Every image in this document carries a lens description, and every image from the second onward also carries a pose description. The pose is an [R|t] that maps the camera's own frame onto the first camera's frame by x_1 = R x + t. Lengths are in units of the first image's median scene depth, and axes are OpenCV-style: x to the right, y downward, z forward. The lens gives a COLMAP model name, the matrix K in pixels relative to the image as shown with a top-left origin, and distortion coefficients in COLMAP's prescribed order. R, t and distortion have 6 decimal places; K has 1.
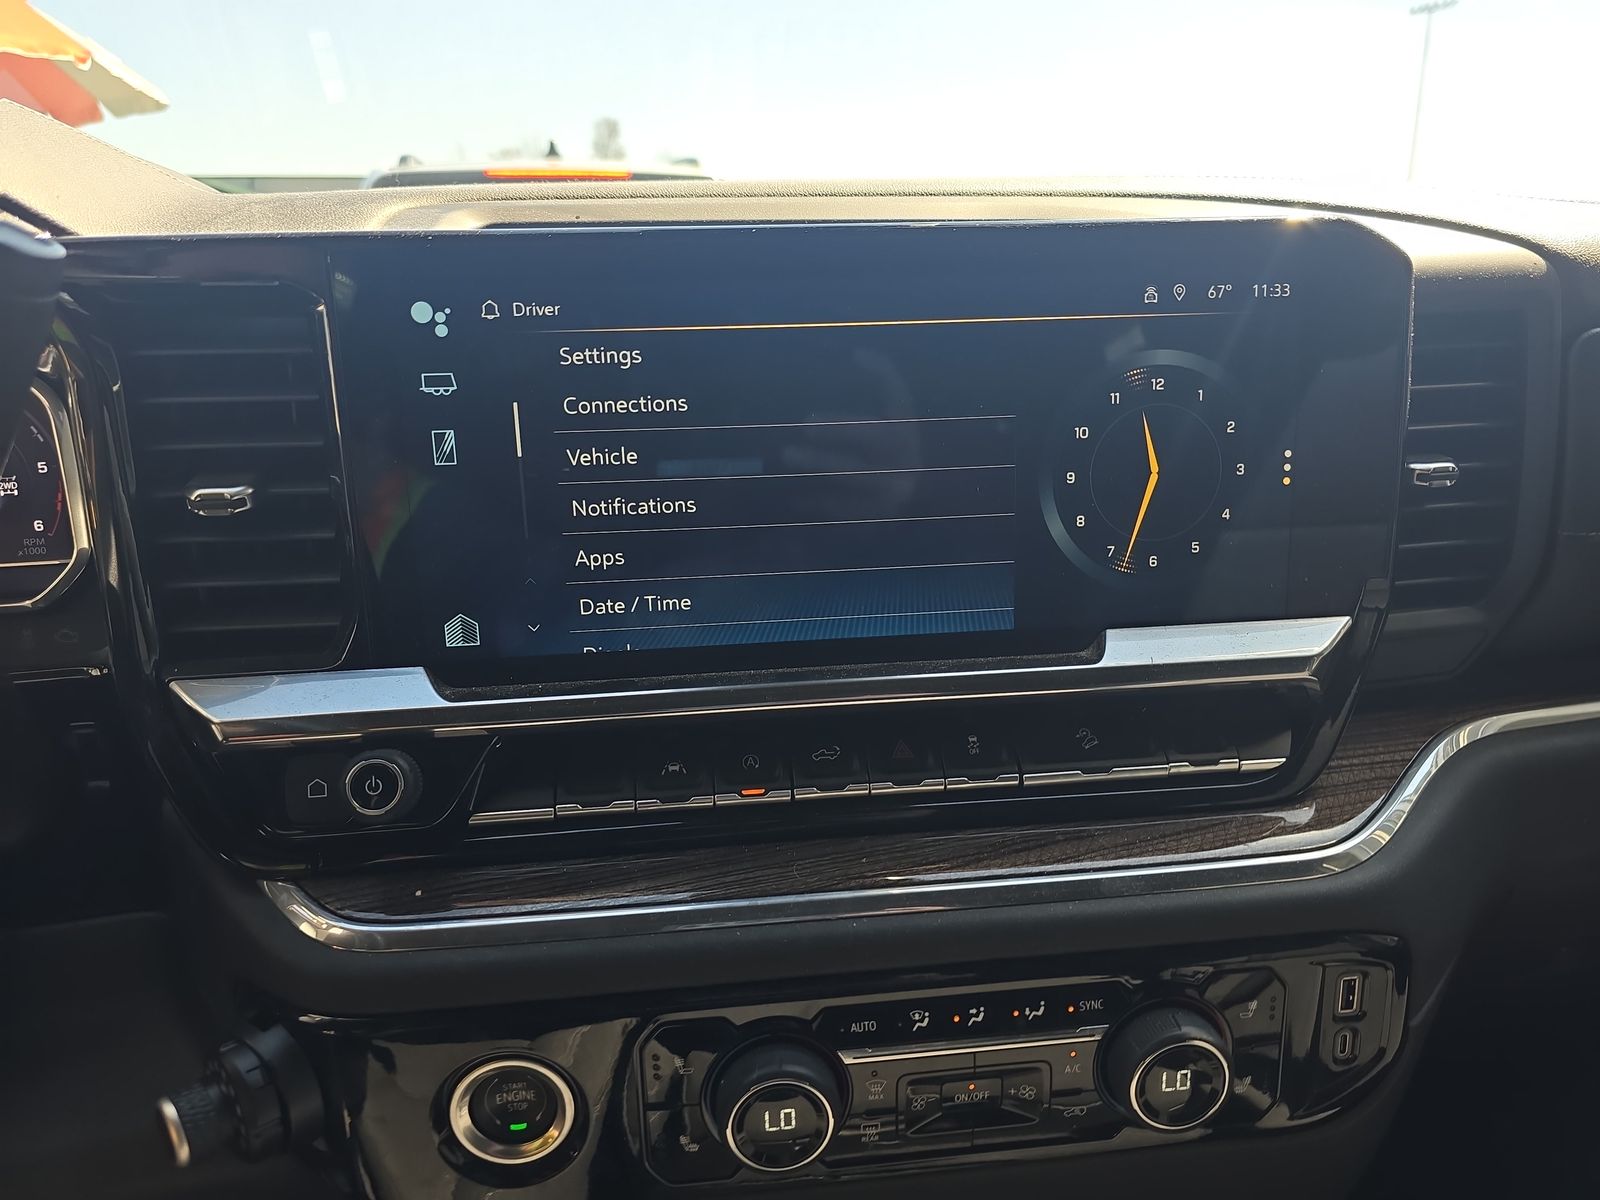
lens RADIAL K [[1149.4, 0, 800.0], [0, 1149.4, 600.0], [0, 0, 1]] dist [0.064151, -0.010757]
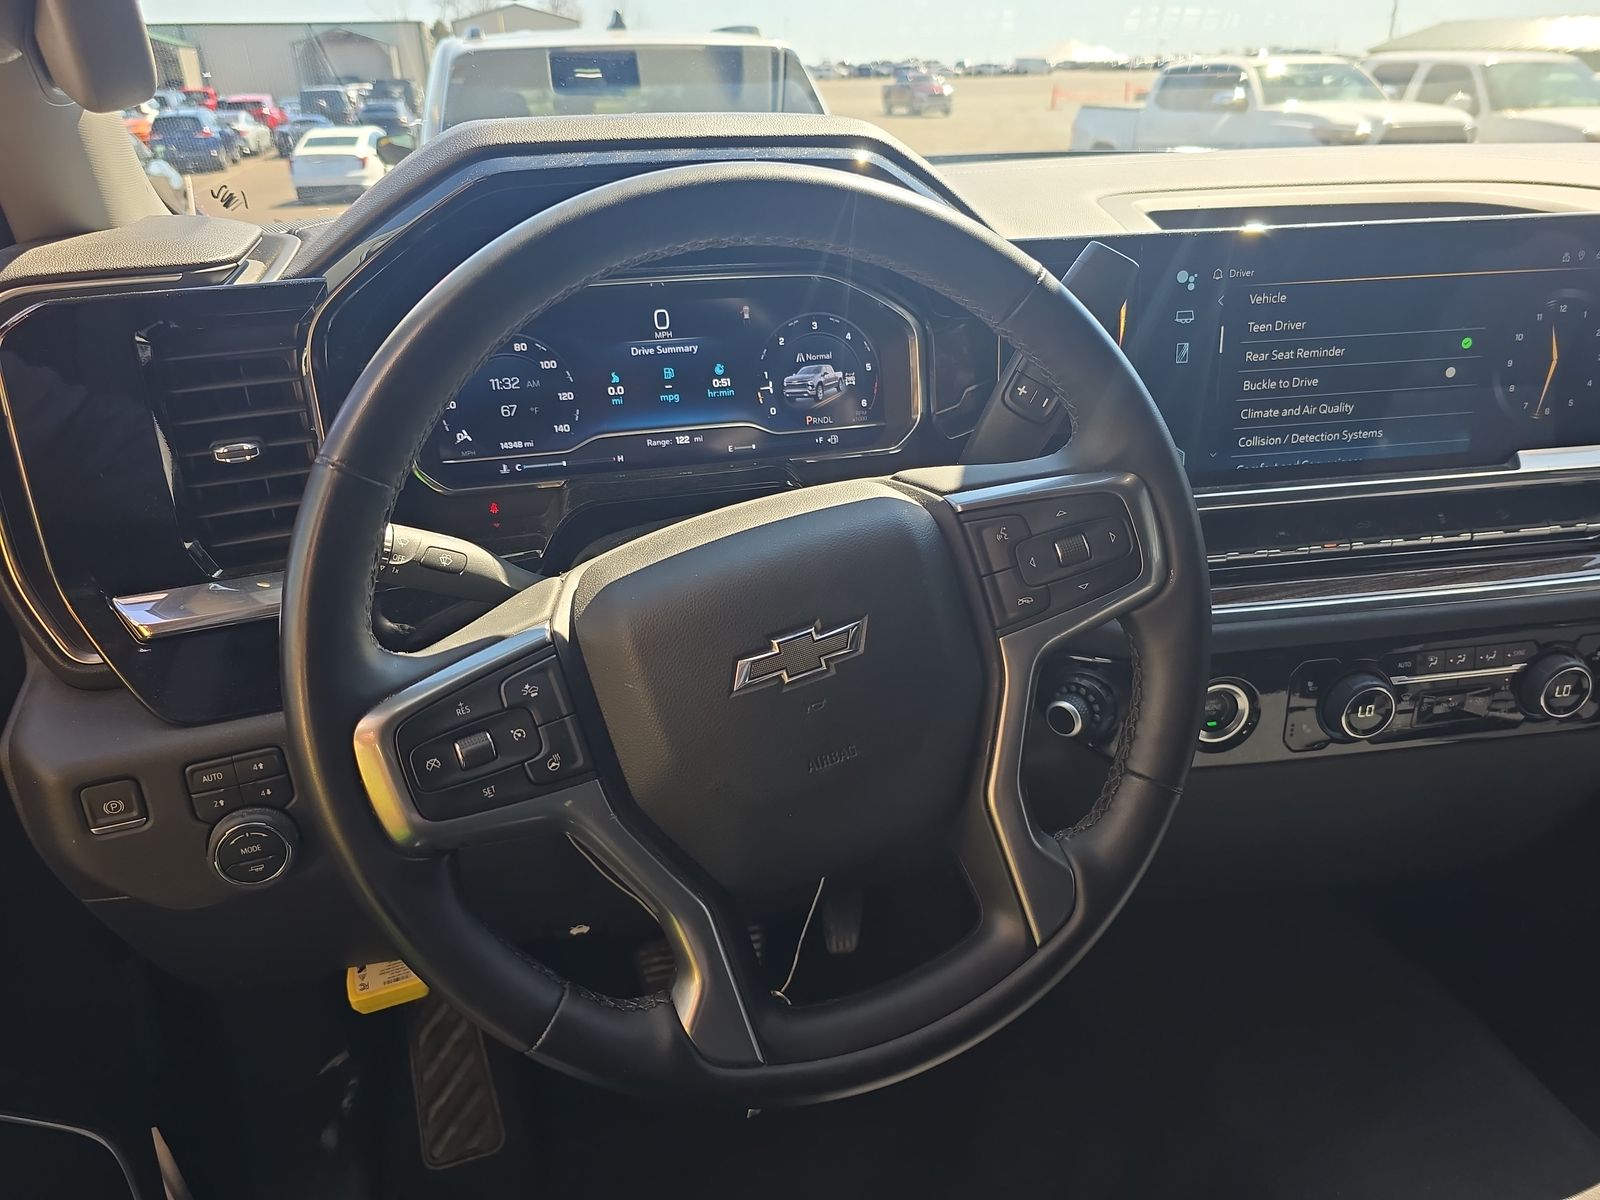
lens RADIAL K [[1149.4, 0, 800.0], [0, 1149.4, 600.0], [0, 0, 1]] dist [0.064151, -0.010757]
pose [[0.997397, -0.020914, 0.069012, -0.993623], [0.014126, 0.995144, 0.097413, 0.063680], [-0.070714, -0.096184, 0.992848, -0.751948]]
